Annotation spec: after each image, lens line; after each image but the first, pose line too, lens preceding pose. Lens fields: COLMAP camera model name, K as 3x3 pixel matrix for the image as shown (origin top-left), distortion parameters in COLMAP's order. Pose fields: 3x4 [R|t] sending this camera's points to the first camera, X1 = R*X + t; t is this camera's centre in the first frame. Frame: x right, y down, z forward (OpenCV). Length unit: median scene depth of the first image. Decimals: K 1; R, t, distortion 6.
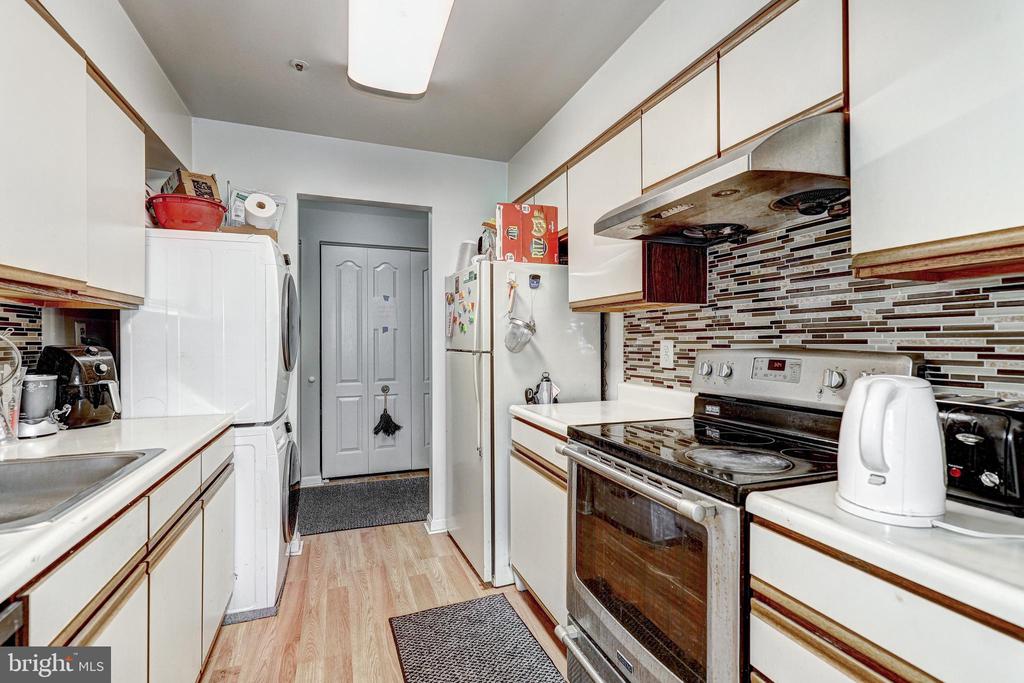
lens RADIAL K [[463.2, 0, 502.4], [0, 463.2, 339.6], [0, 0, 1]] dist [0.003288, -0.001186]
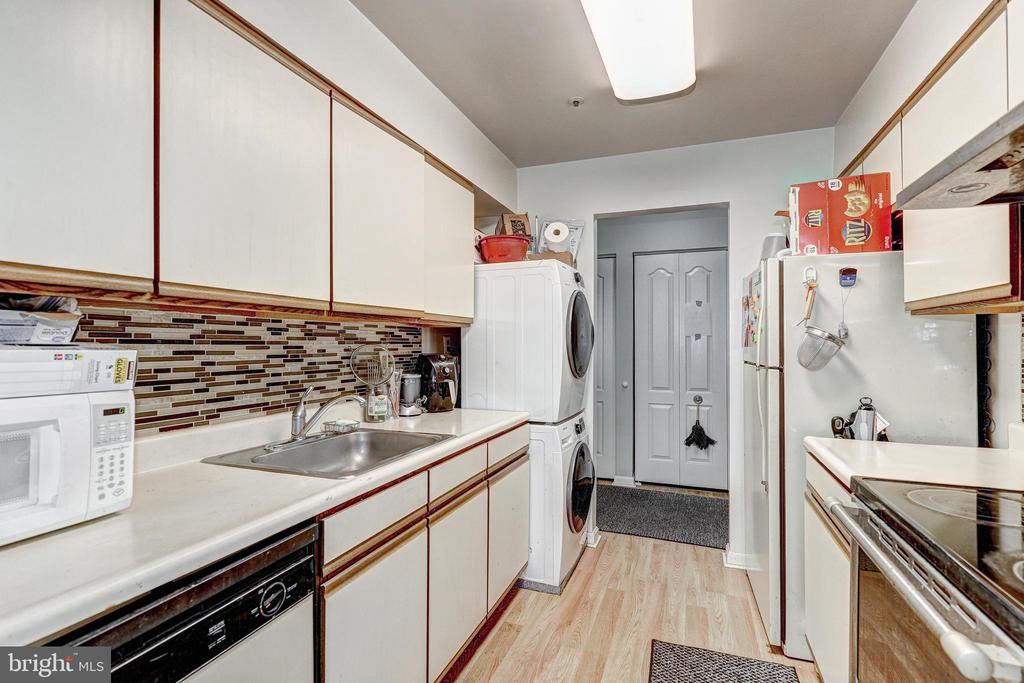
lens RADIAL K [[463.2, 0, 514.8], [0, 463.2, 341.1], [0, 0, 1]] dist [0.003288, -0.001186]
pose [[0.760193, -0.001408, -0.649696, 0.161717], [-0.000940, 0.999994, -0.003267, -0.018805], [0.649697, 0.003095, 0.760187, 0.069561]]
